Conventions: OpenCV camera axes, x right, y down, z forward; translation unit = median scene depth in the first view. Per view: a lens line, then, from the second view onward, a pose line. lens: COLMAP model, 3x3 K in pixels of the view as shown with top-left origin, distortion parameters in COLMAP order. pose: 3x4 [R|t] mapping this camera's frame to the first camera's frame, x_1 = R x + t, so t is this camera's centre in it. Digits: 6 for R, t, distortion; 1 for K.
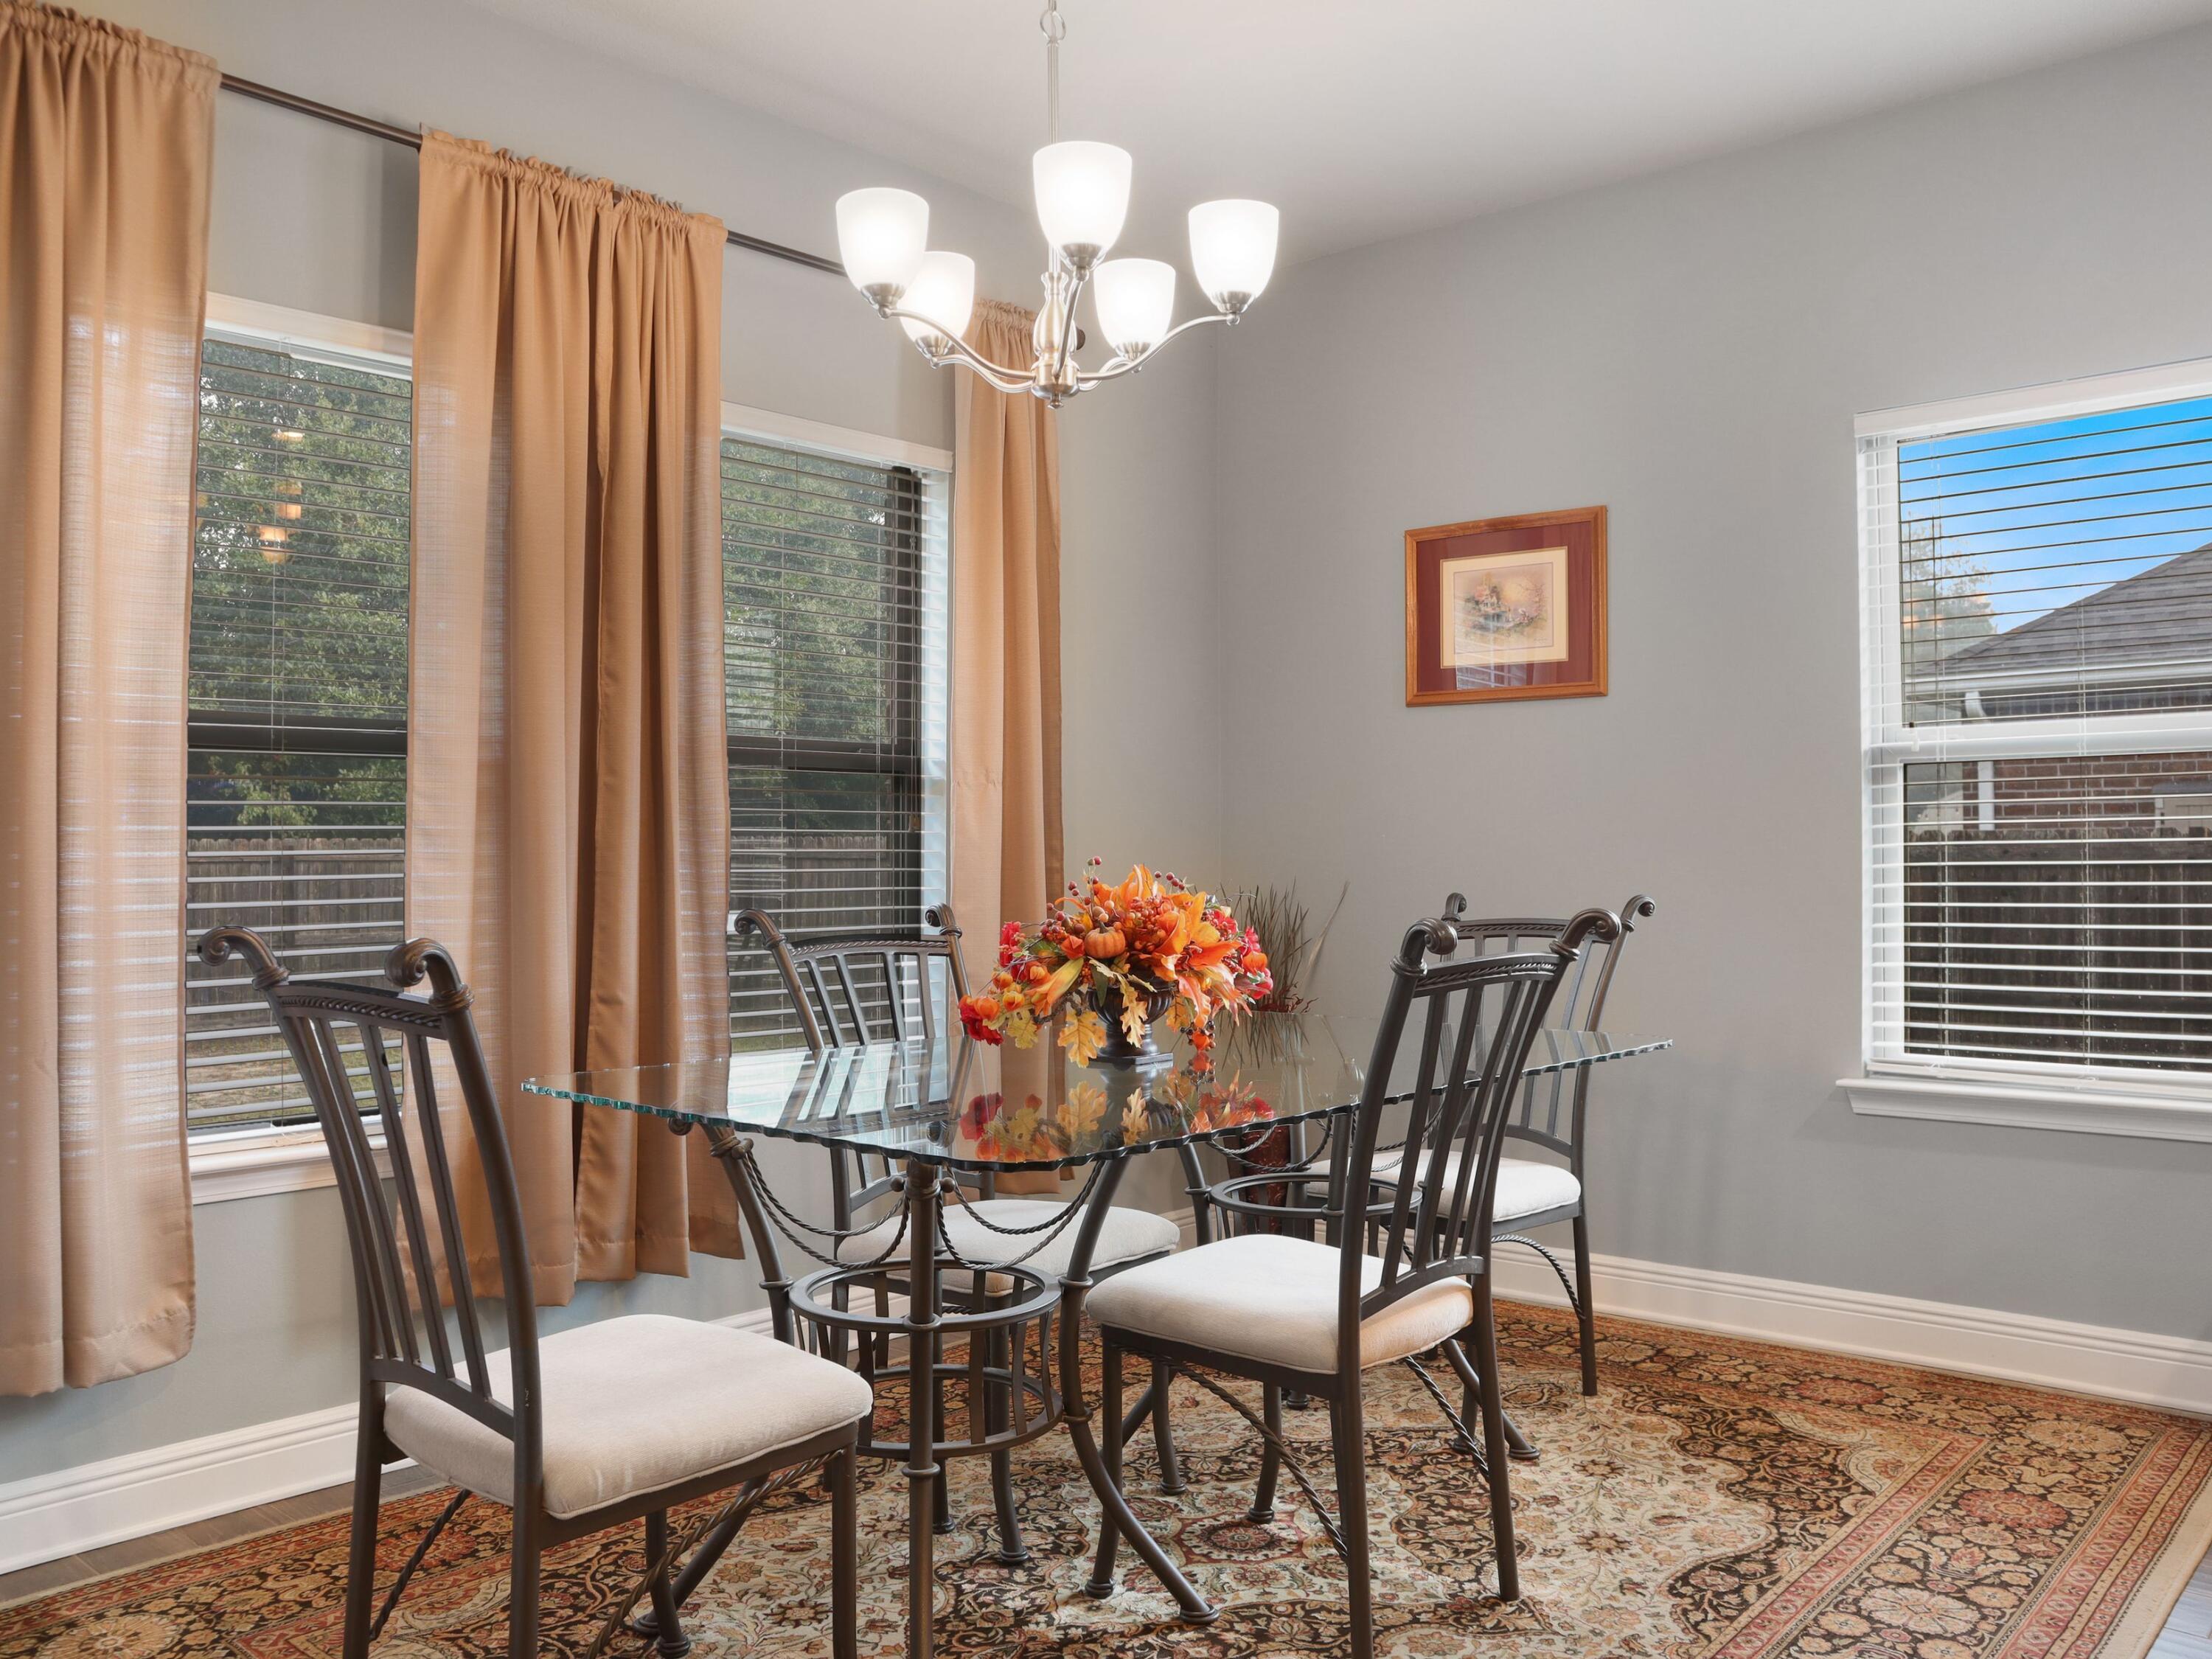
lens RADIAL K [[1754.3, 0, 1067.4], [0, 1754.3, 824.2], [0, 0, 1]] dist [-0.118402, 0.053505]
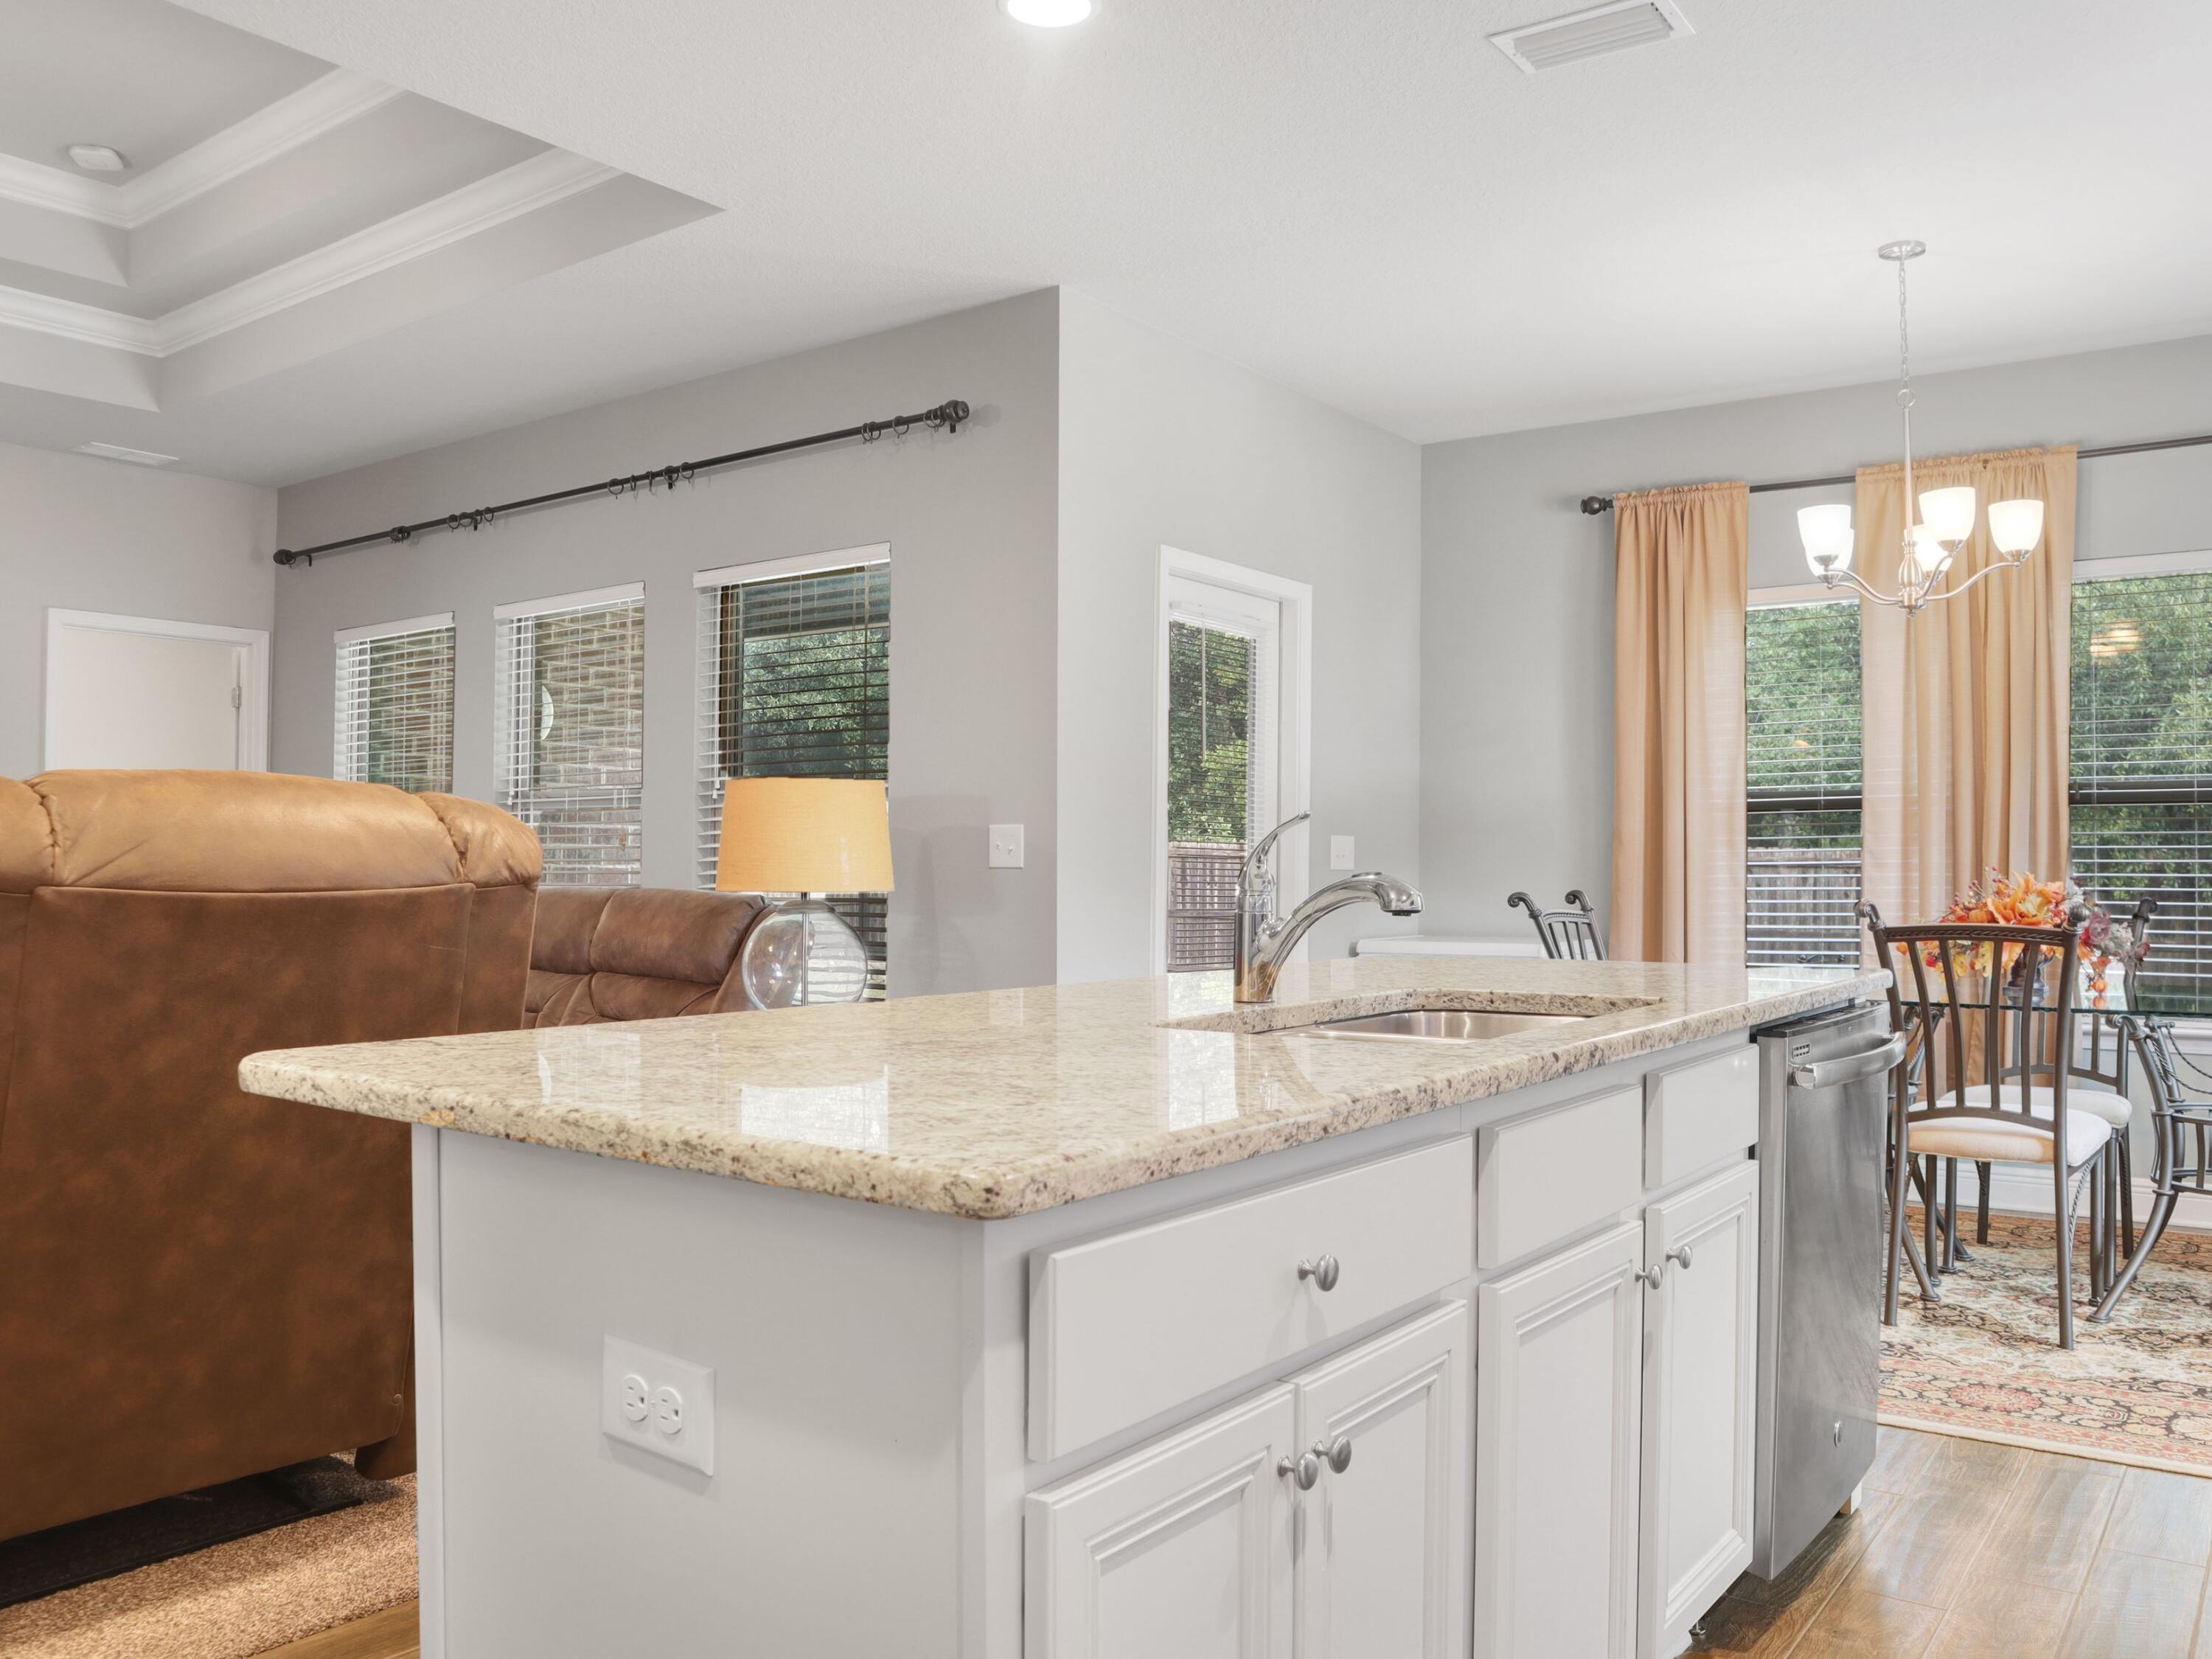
lens RADIAL K [[1716.2, 0, 1106.0], [0, 1716.2, 829.5], [0, 0, 1]] dist [-0.006762, -0.002784]
pose [[0.107406, -0.019776, -0.994019, 1.500226], [0.007959, 0.999787, -0.019030, 0.010313], [0.994183, -0.005868, 0.107540, -0.012955]]
